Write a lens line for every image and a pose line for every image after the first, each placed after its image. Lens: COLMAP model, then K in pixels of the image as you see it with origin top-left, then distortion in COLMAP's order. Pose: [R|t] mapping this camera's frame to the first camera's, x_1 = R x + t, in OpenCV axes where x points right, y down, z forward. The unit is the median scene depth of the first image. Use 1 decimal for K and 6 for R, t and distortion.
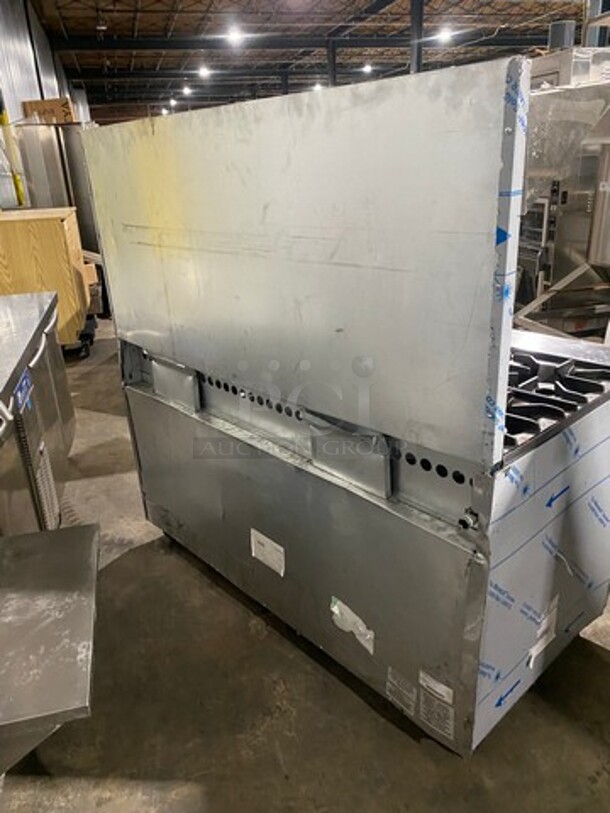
lens RADIAL K [[615.0, 0, 302.4], [0, 615.0, 413.9], [0, 0, 1]] dist [0.031706, -0.020893]
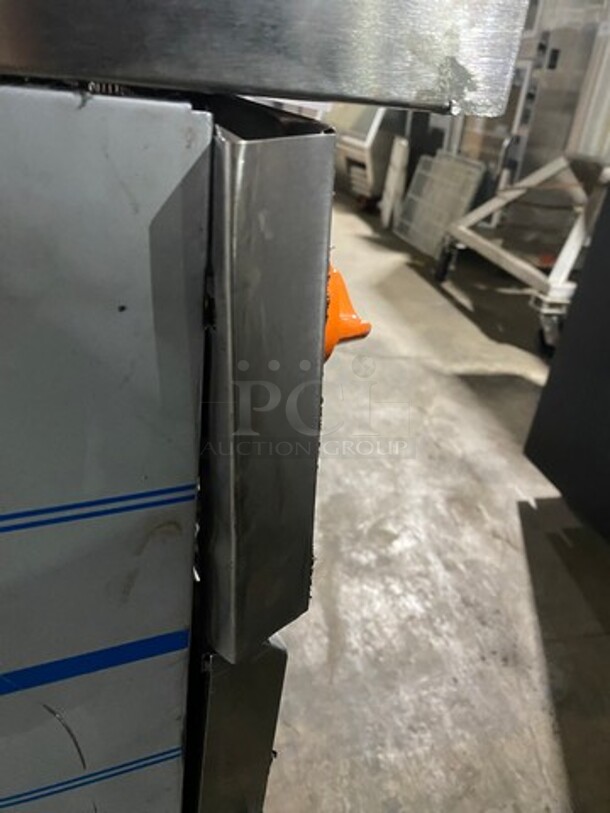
lens RADIAL K [[615.0, 0, 301.2], [0, 615.0, 398.3], [0, 0, 1]] dist [0.031706, -0.020893]
pose [[0.985087, 0.171566, -0.012998, 0.545507], [-0.170003, 0.982182, 0.080104, 0.017020], [0.026510, -0.076700, 0.996702, 0.706202]]
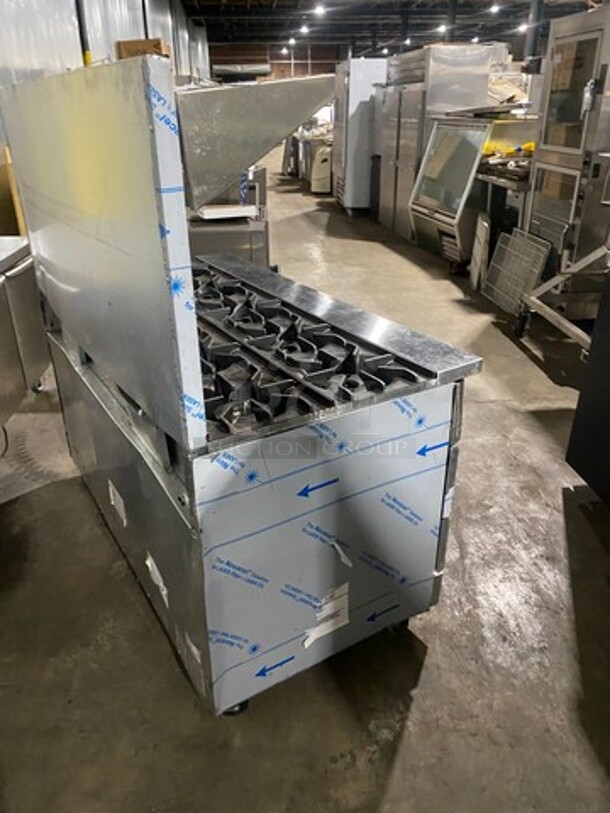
lens RADIAL K [[615.0, 0, 302.1], [0, 615.0, 409.9], [0, 0, 1]] dist [0.031706, -0.020893]
pose [[0.979393, 0.119736, -0.162645, 0.459825], [-0.107896, 0.990953, 0.079810, -0.061373], [0.170729, -0.060617, 0.983452, 0.007445]]
